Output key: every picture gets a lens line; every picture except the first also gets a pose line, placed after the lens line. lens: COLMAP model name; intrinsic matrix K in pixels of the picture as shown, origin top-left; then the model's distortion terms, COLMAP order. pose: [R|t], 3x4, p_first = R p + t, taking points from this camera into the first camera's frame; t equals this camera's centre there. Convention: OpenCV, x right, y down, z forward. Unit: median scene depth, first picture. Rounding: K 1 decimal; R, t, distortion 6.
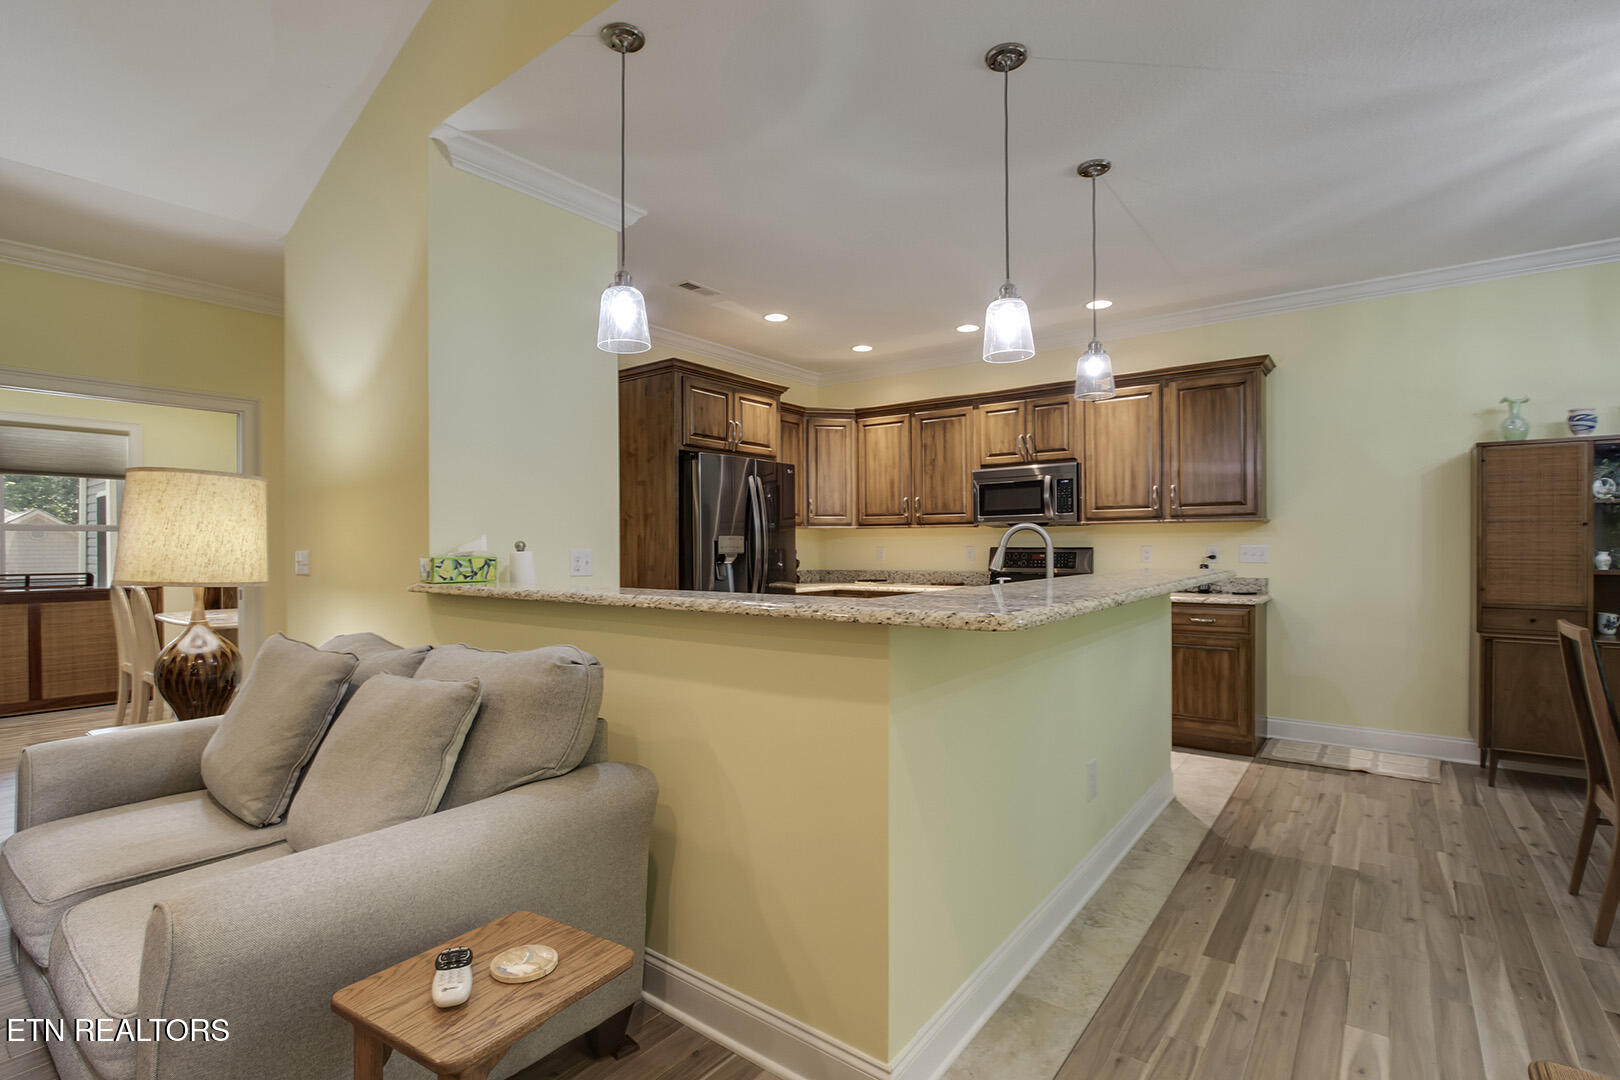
lens RADIAL K [[756.7, 0, 811.4], [0, 756.7, 552.6], [0, 0, 1]] dist [-0.027138, 0.004961]
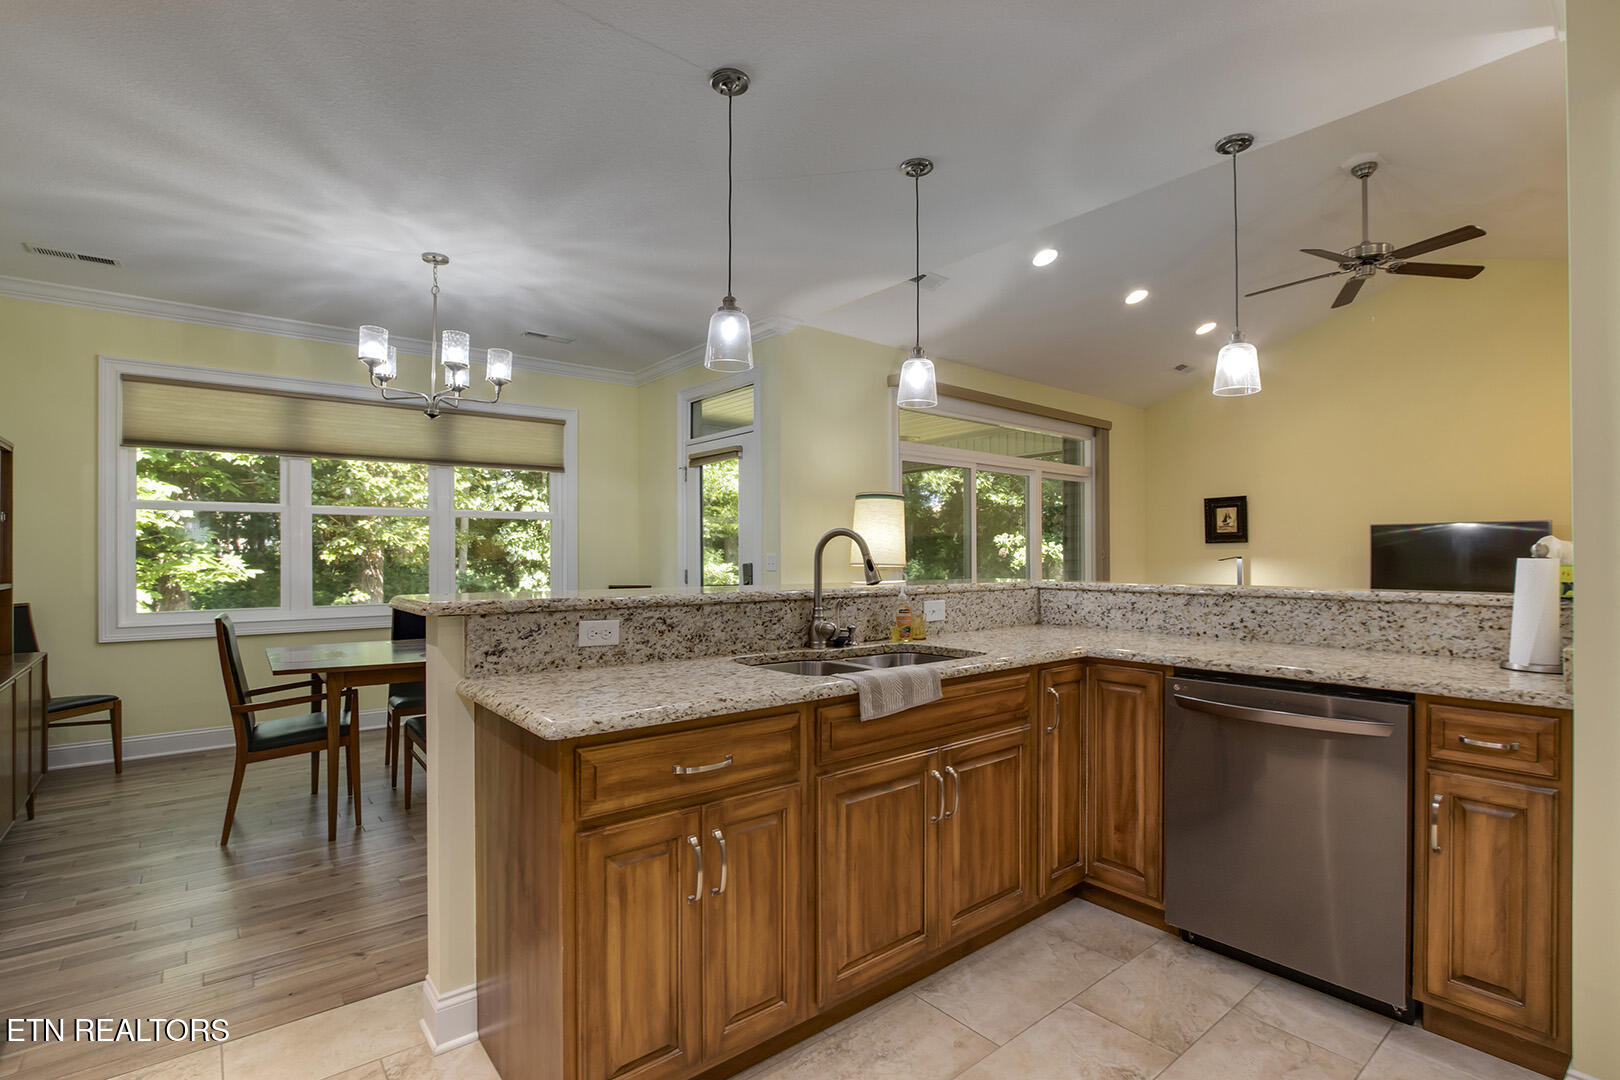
lens RADIAL K [[759.9, 0, 810.0], [0, 759.9, 552.2], [0, 0, 1]] dist [-0.030116, 0.006629]
pose [[-0.972448, 0.005962, 0.233046, 0.070194], [0.007104, 0.999967, 0.004059, -0.009363], [-0.233014, 0.005603, -0.972457, 1.123223]]
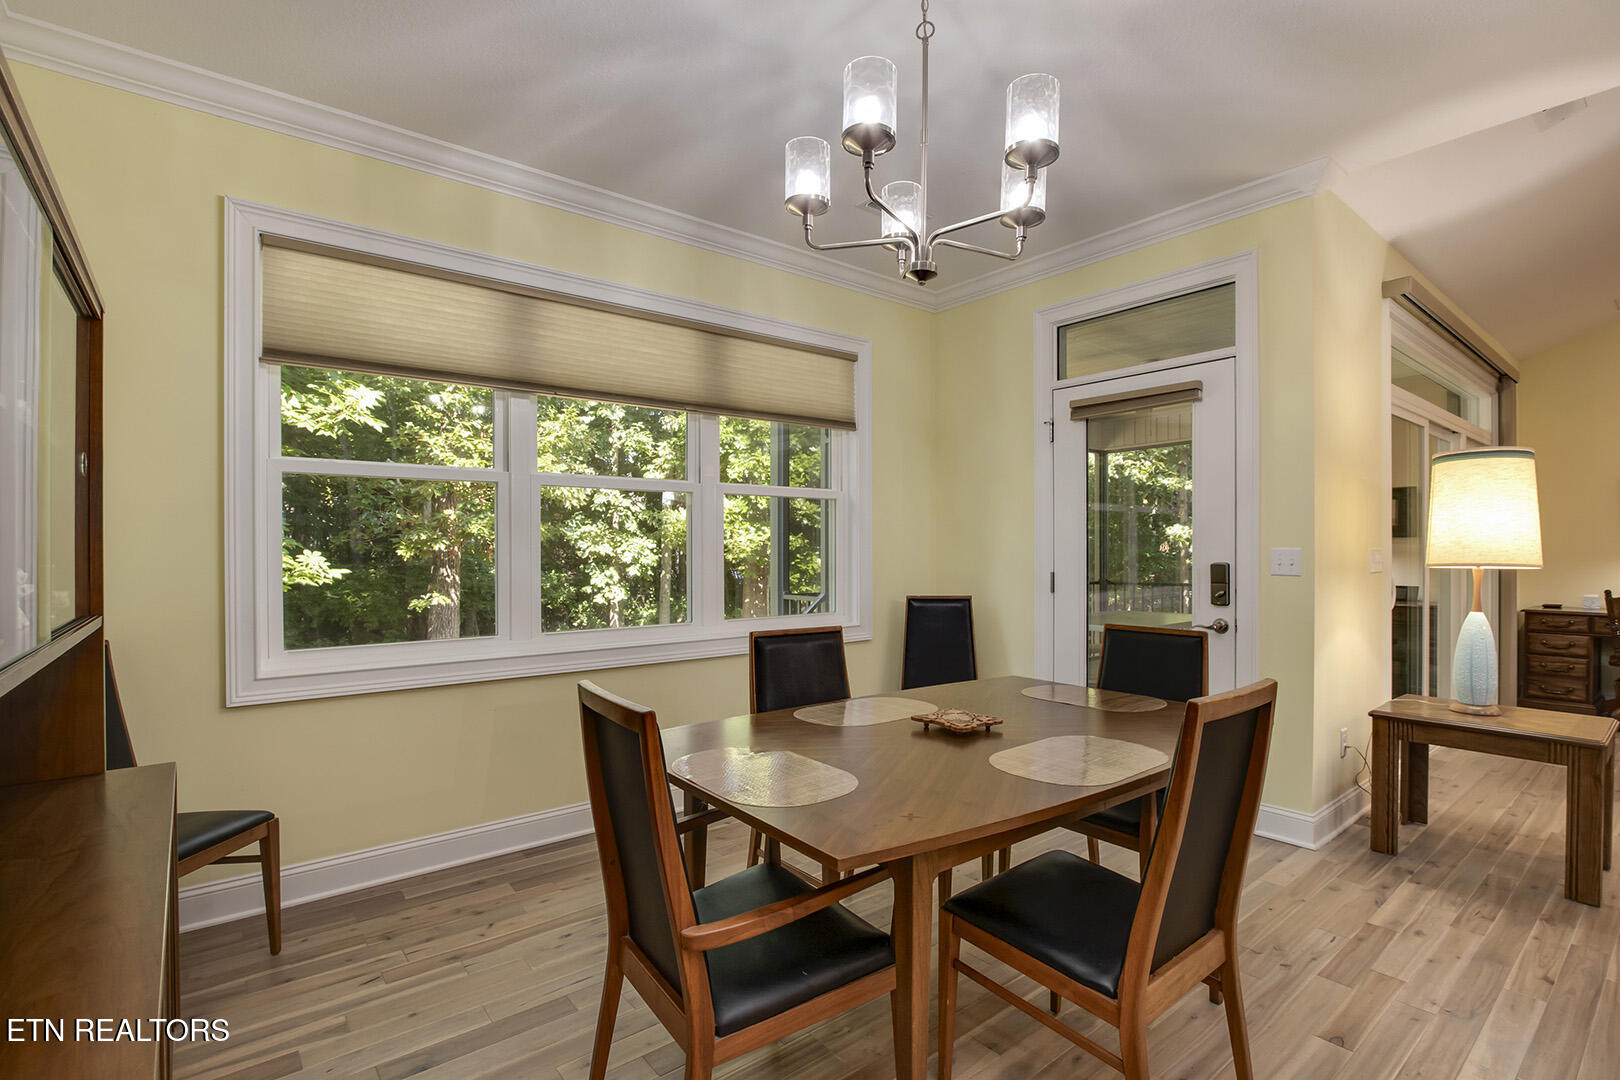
lens RADIAL K [[759.9, 0, 810.0], [0, 759.9, 552.2], [0, 0, 1]] dist [-0.030116, 0.006629]
pose [[-0.970992, 0.006130, 0.239035, 0.619177], [0.008992, 0.999900, 0.010884, -0.010035], [-0.238945, 0.012718, -0.970950, 0.843033]]
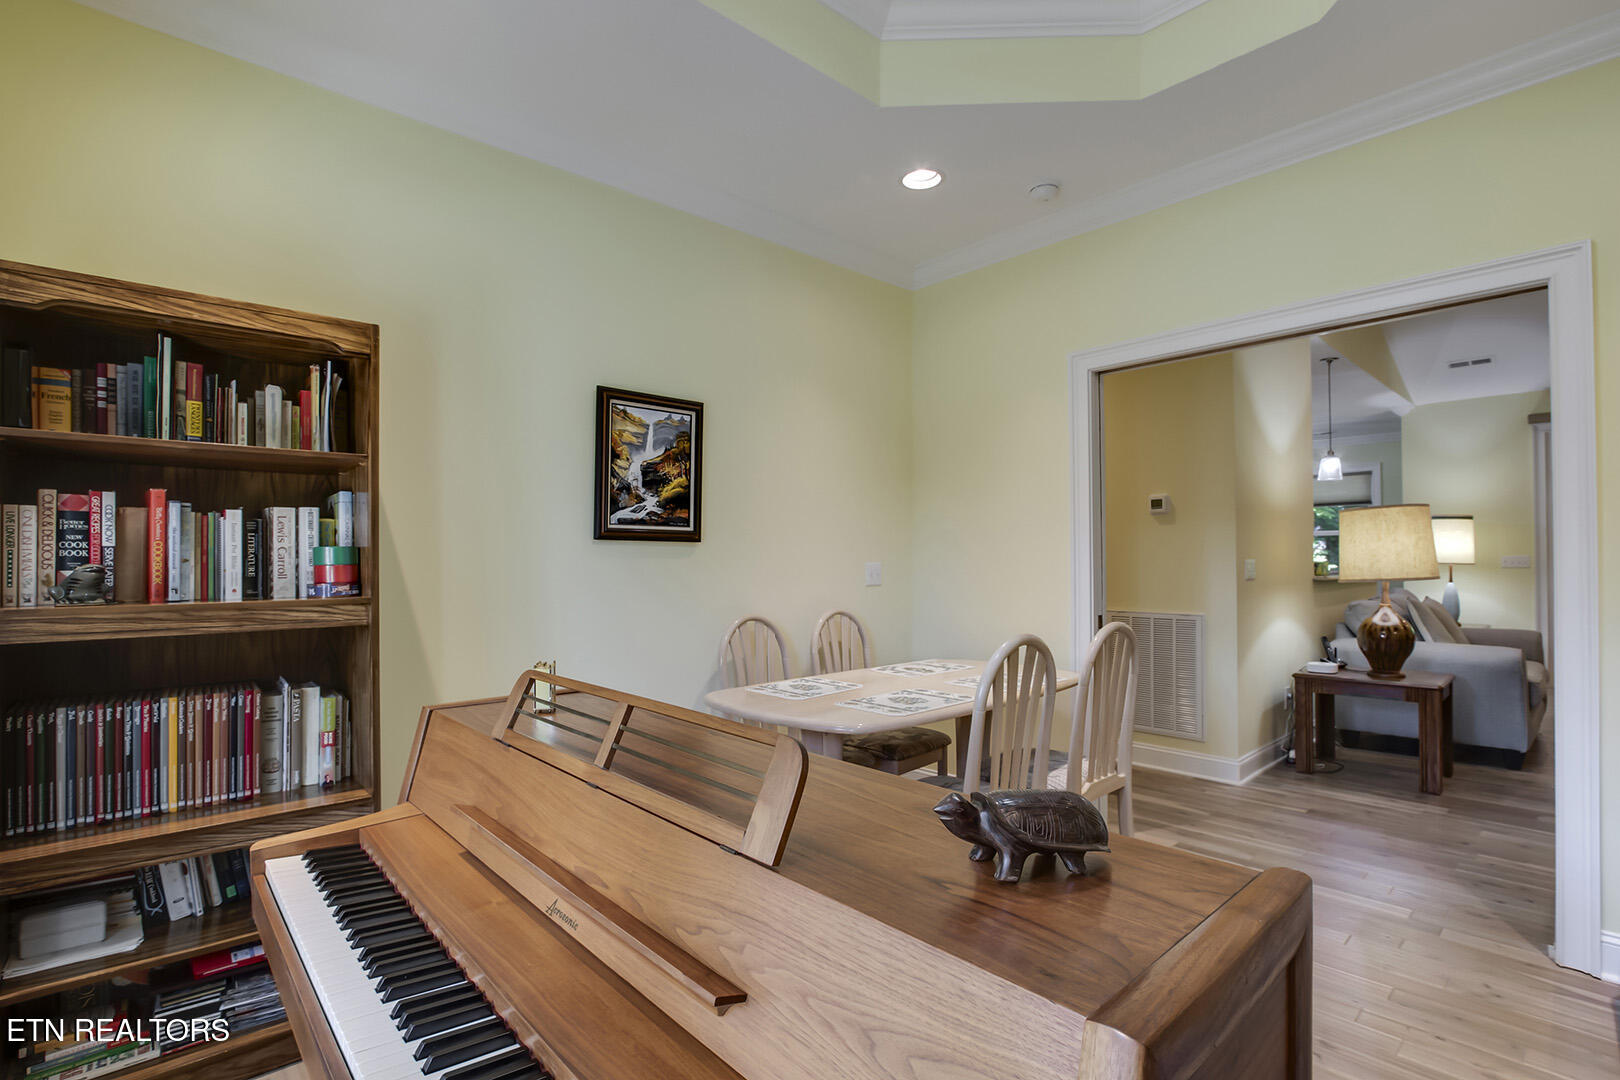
lens RADIAL K [[756.7, 0, 811.4], [0, 756.7, 552.6], [0, 0, 1]] dist [-0.027138, 0.004961]
pose [[0.175507, 0.012326, 0.984401, -1.469857], [0.014148, 0.999787, -0.015041, -0.004429], [-0.984376, 0.016567, 0.175295, 1.100459]]
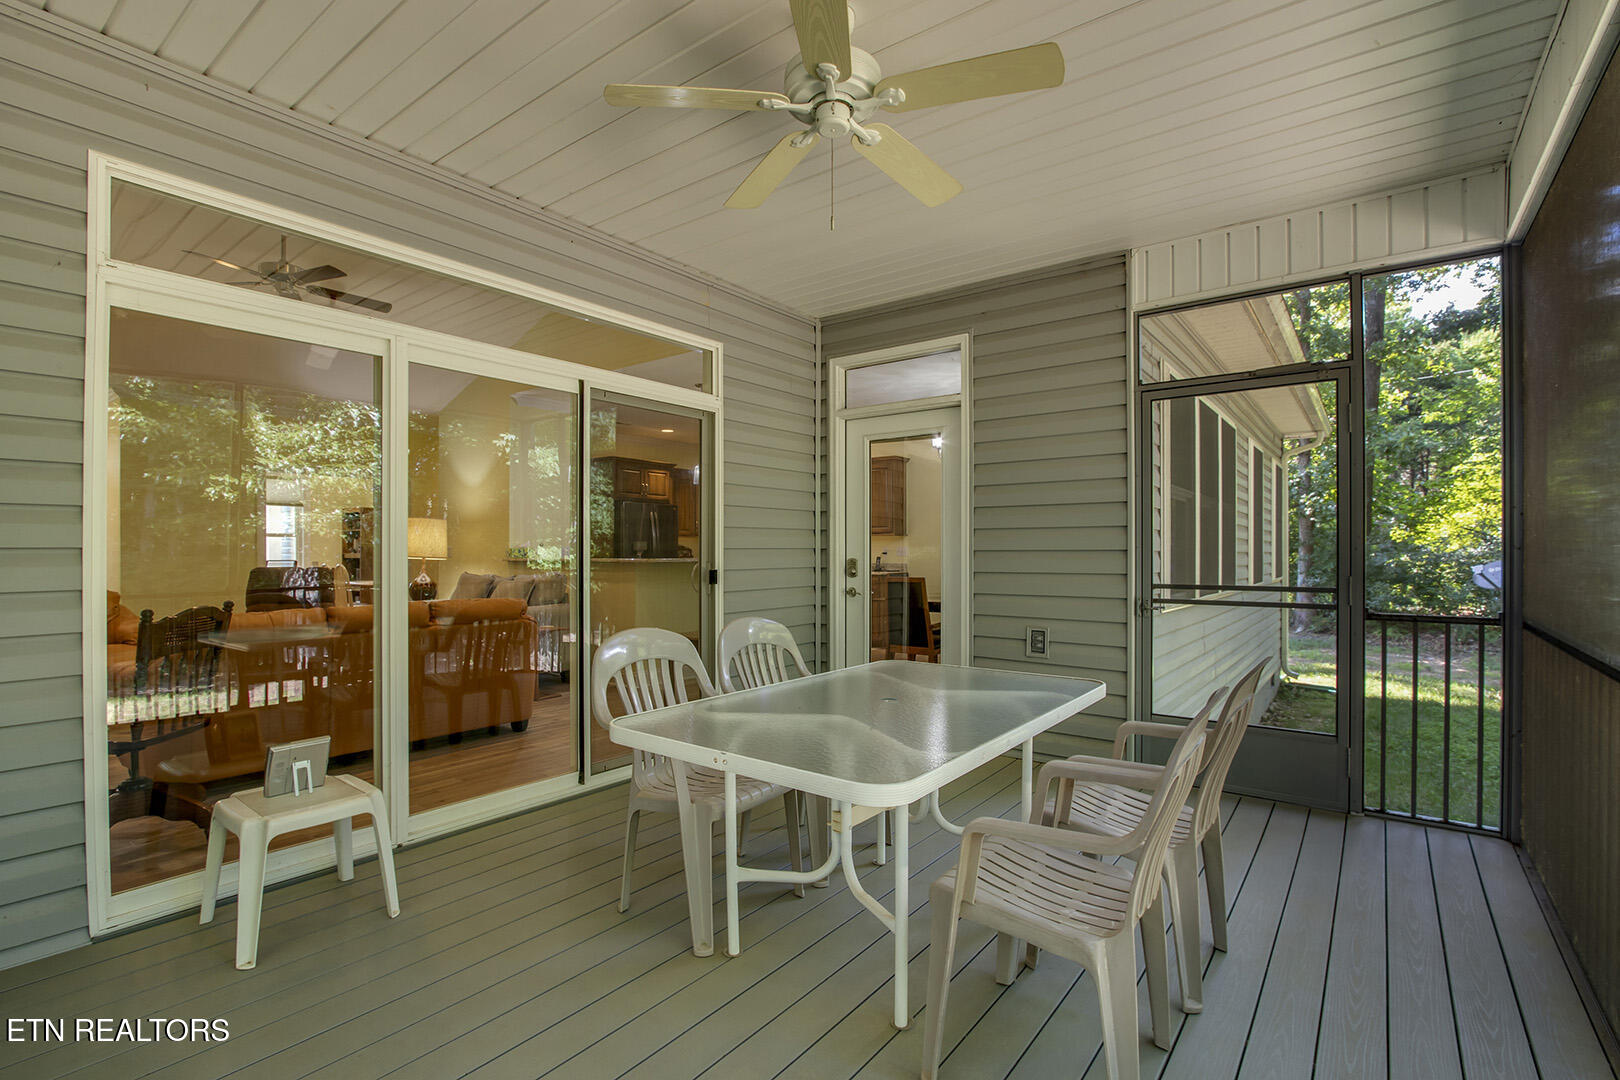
lens RADIAL K [[756.7, 0, 811.4], [0, 756.7, 552.6], [0, 0, 1]] dist [-0.027138, 0.004961]
pose [[0.999988, 0.004552, 0.001685, 0.347832], [-0.004539, 0.999959, -0.007776, 0.021831], [-0.001721, 0.007769, 0.999968, -1.028526]]
